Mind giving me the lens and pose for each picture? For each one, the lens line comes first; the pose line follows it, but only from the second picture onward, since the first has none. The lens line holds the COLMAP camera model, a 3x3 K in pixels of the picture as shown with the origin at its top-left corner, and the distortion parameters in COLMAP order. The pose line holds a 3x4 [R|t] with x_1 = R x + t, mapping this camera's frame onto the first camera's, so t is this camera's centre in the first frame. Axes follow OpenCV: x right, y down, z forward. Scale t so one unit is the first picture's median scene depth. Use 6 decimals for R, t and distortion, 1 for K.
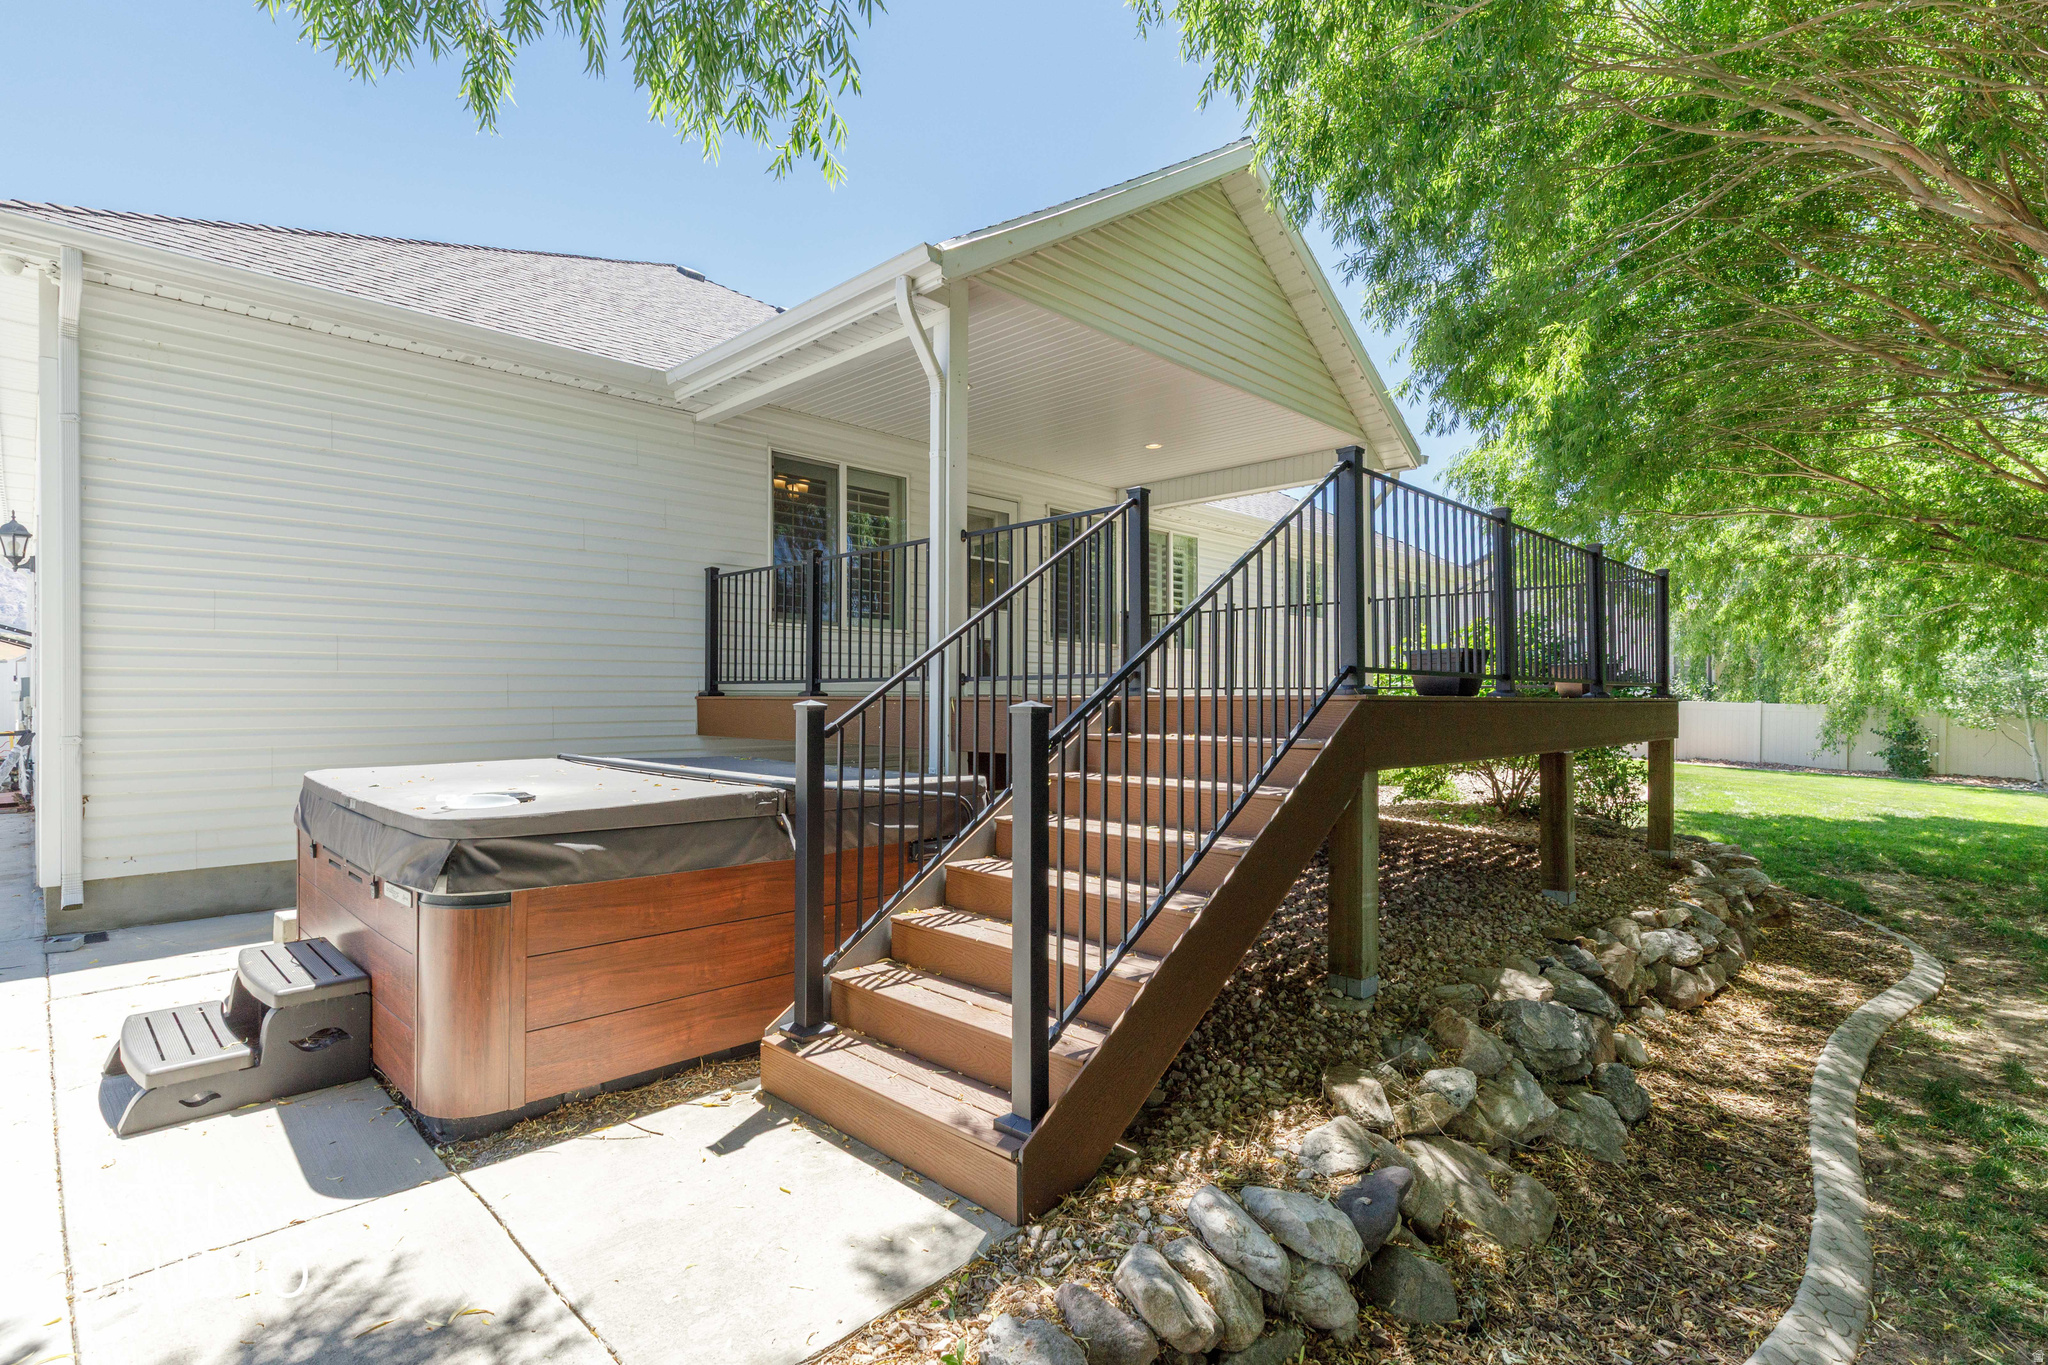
lens RADIAL K [[944.2, 0, 1039.1], [0, 944.2, 696.9], [0, 0, 1]] dist [0.000355, 0.000907]
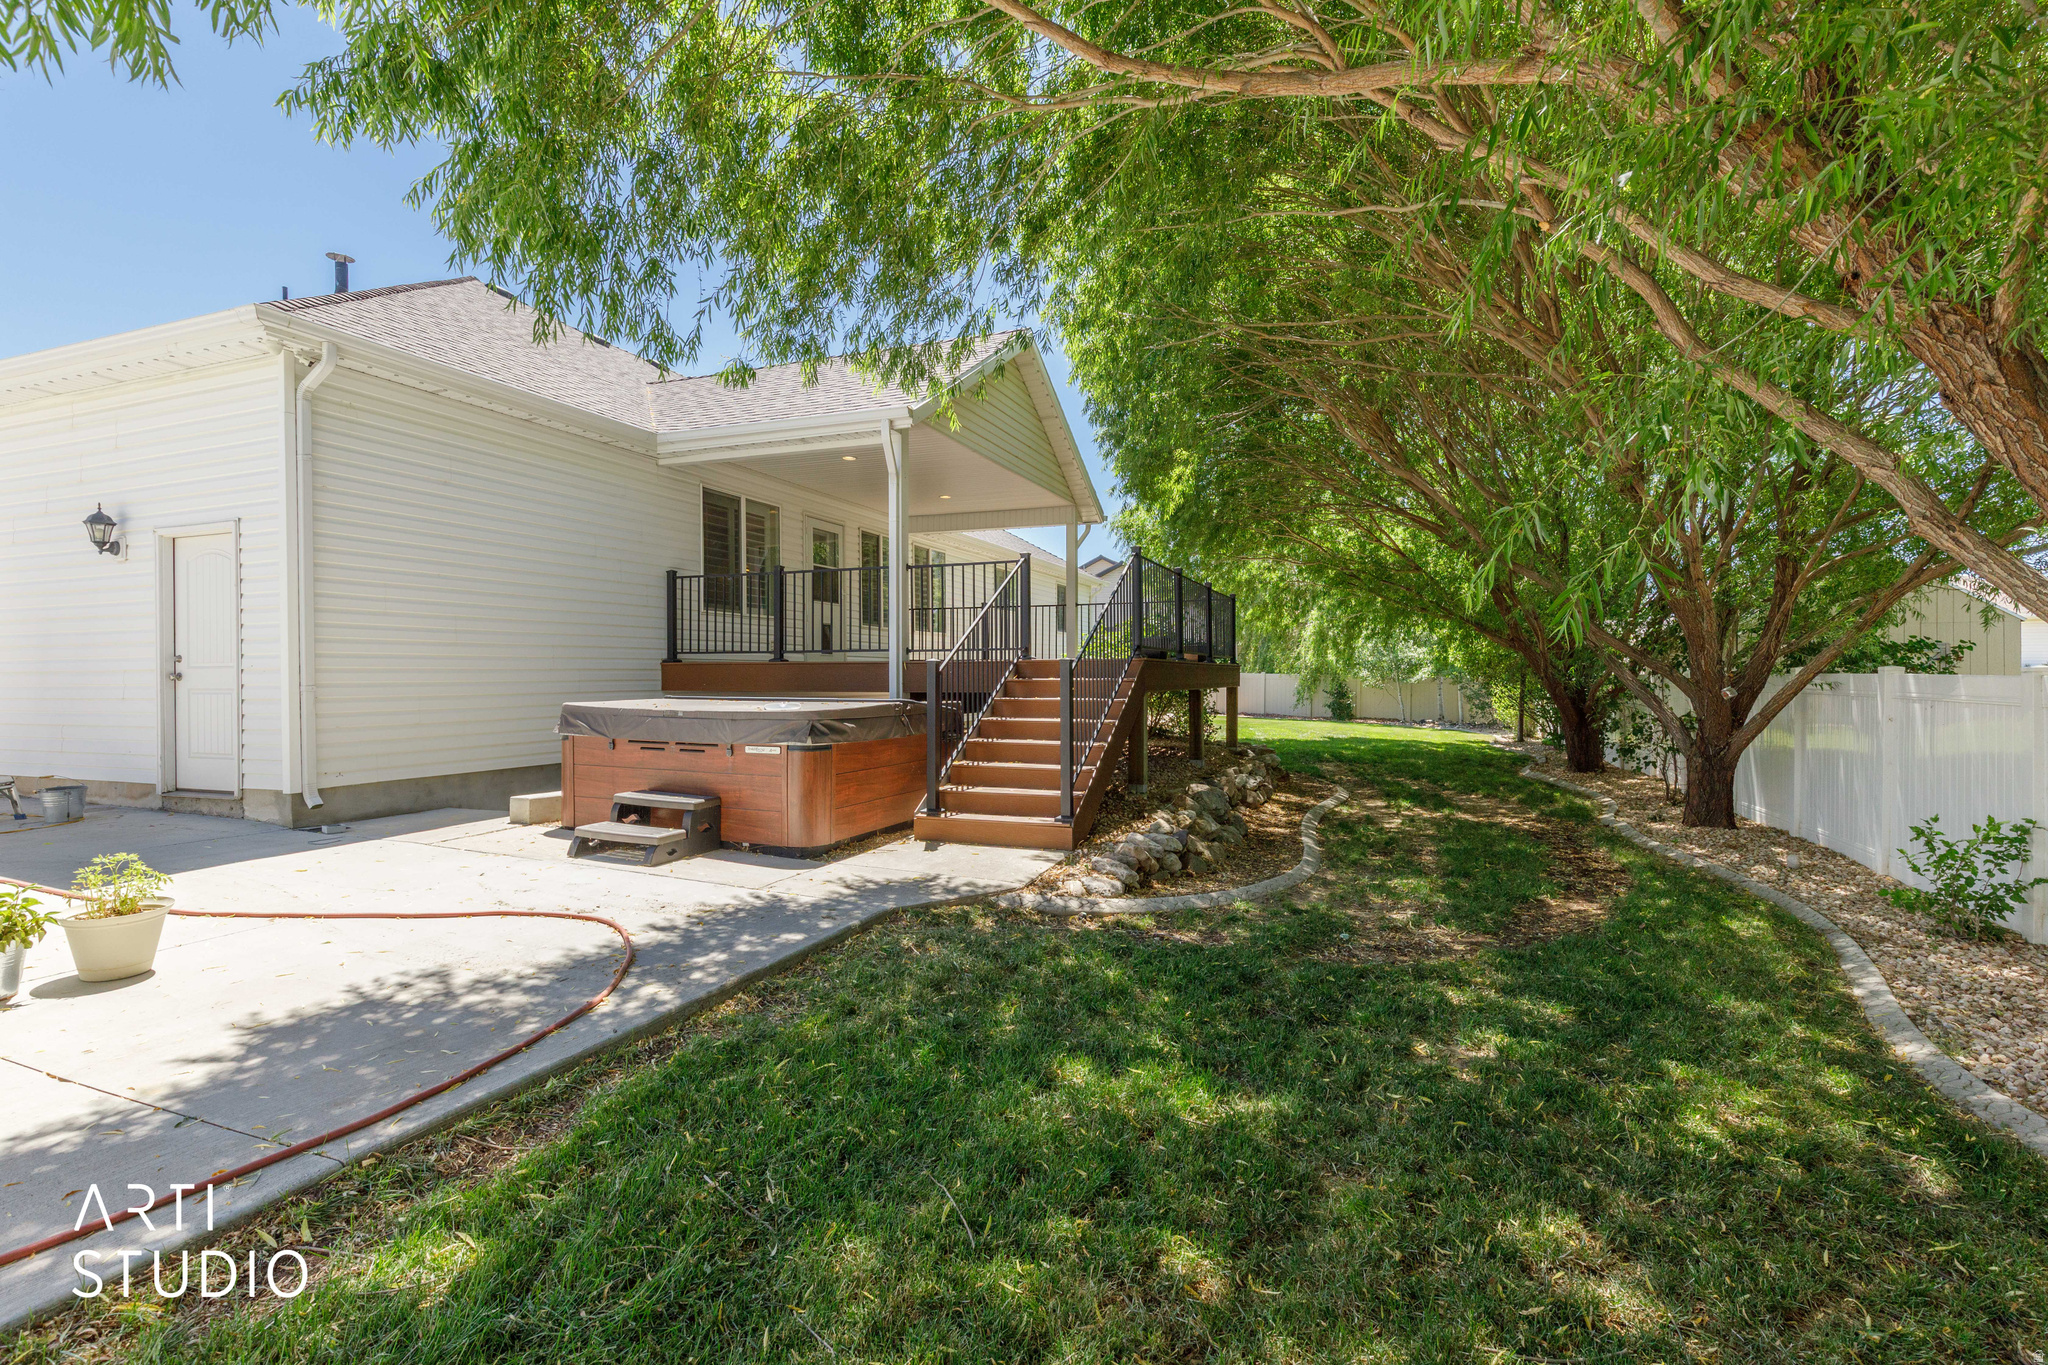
lens RADIAL K [[944.2, 0, 1039.1], [0, 944.2, 696.9], [0, 0, 1]] dist [0.000355, 0.000907]
pose [[0.909342, -0.013078, 0.415845, -0.411643], [0.004103, 0.999739, 0.022469, 0.019731], [-0.416030, -0.018726, 0.909158, -0.473686]]
